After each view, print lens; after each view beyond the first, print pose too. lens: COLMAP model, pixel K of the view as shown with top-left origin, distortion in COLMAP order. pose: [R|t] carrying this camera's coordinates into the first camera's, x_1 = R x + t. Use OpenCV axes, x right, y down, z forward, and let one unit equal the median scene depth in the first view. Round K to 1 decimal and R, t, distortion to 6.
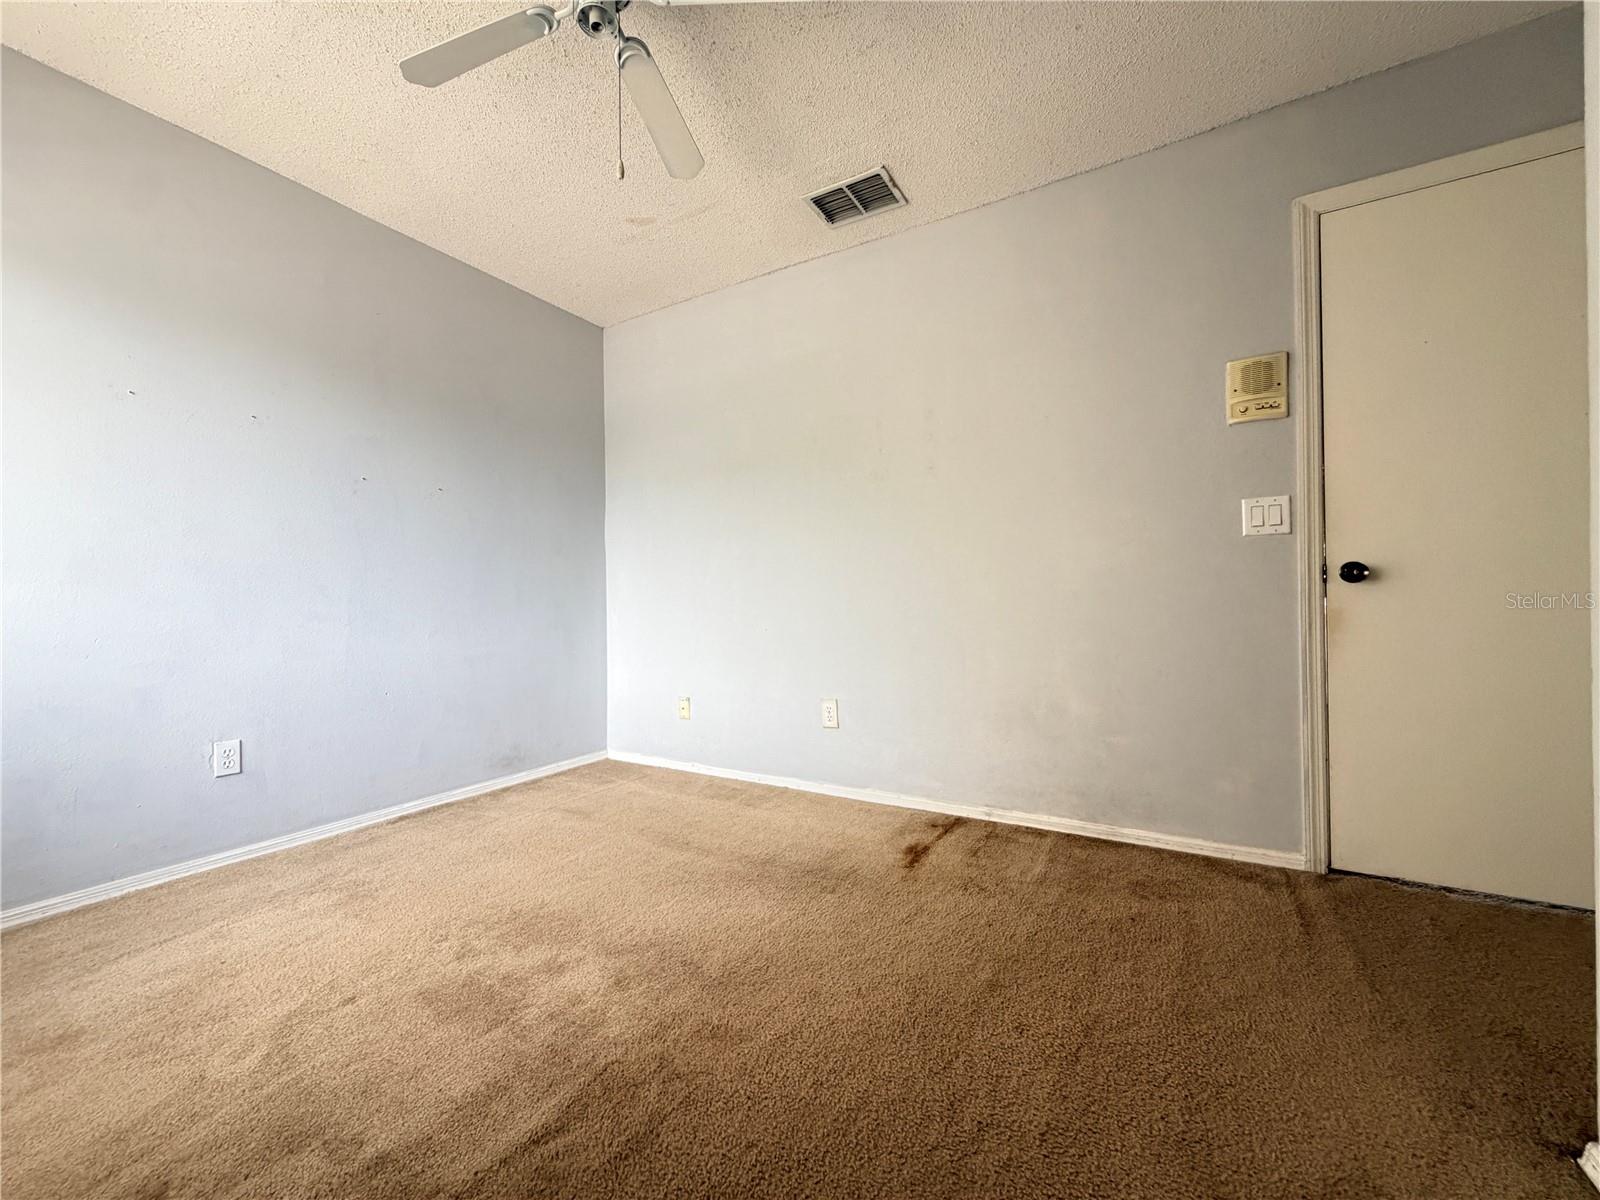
lens RADIAL K [[630.1, 0, 792.5], [0, 630.1, 601.6], [0, 0, 1]] dist [0.001669, 0.001012]
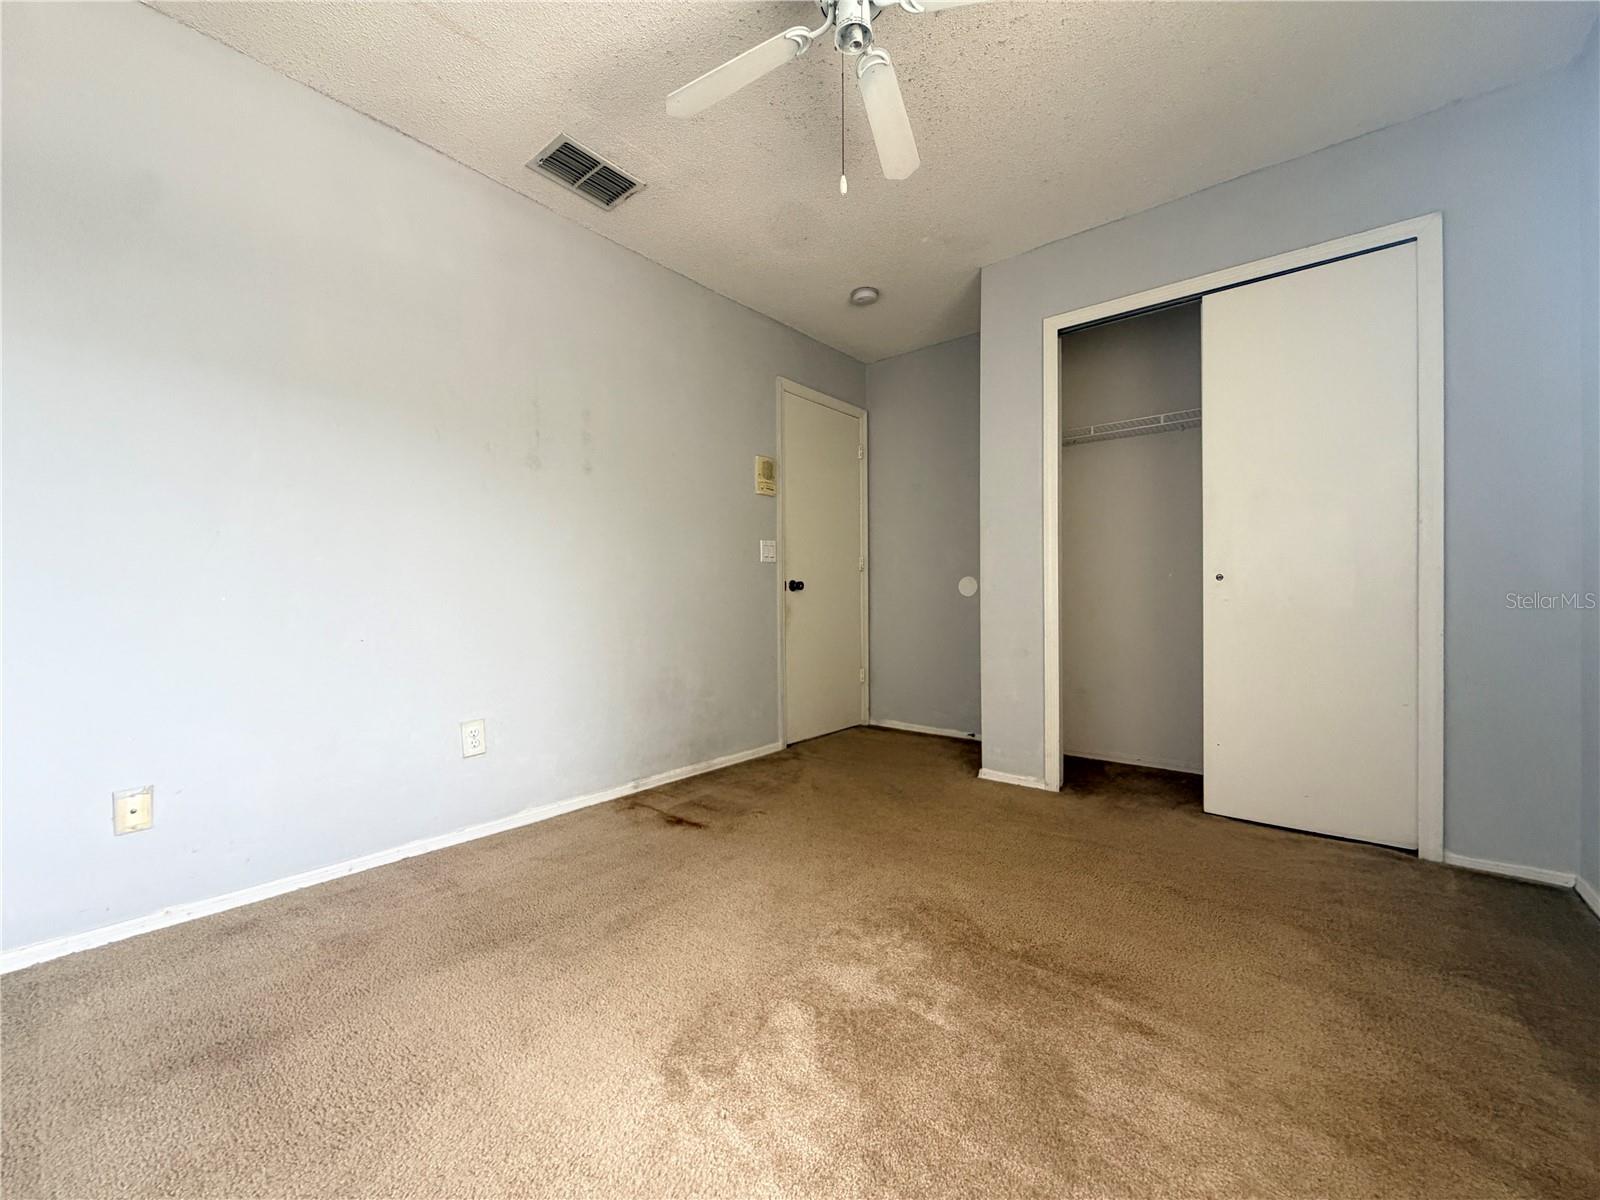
lens RADIAL K [[630.1, 0, 797.8], [0, 630.1, 597.7], [0, 0, 1]] dist [0.001669, 0.001012]
pose [[0.161544, 0.009791, 0.986817, -0.865326], [-0.002239, 0.999952, -0.009555, 0.006335], [-0.986863, -0.000666, 0.161558, 0.593789]]
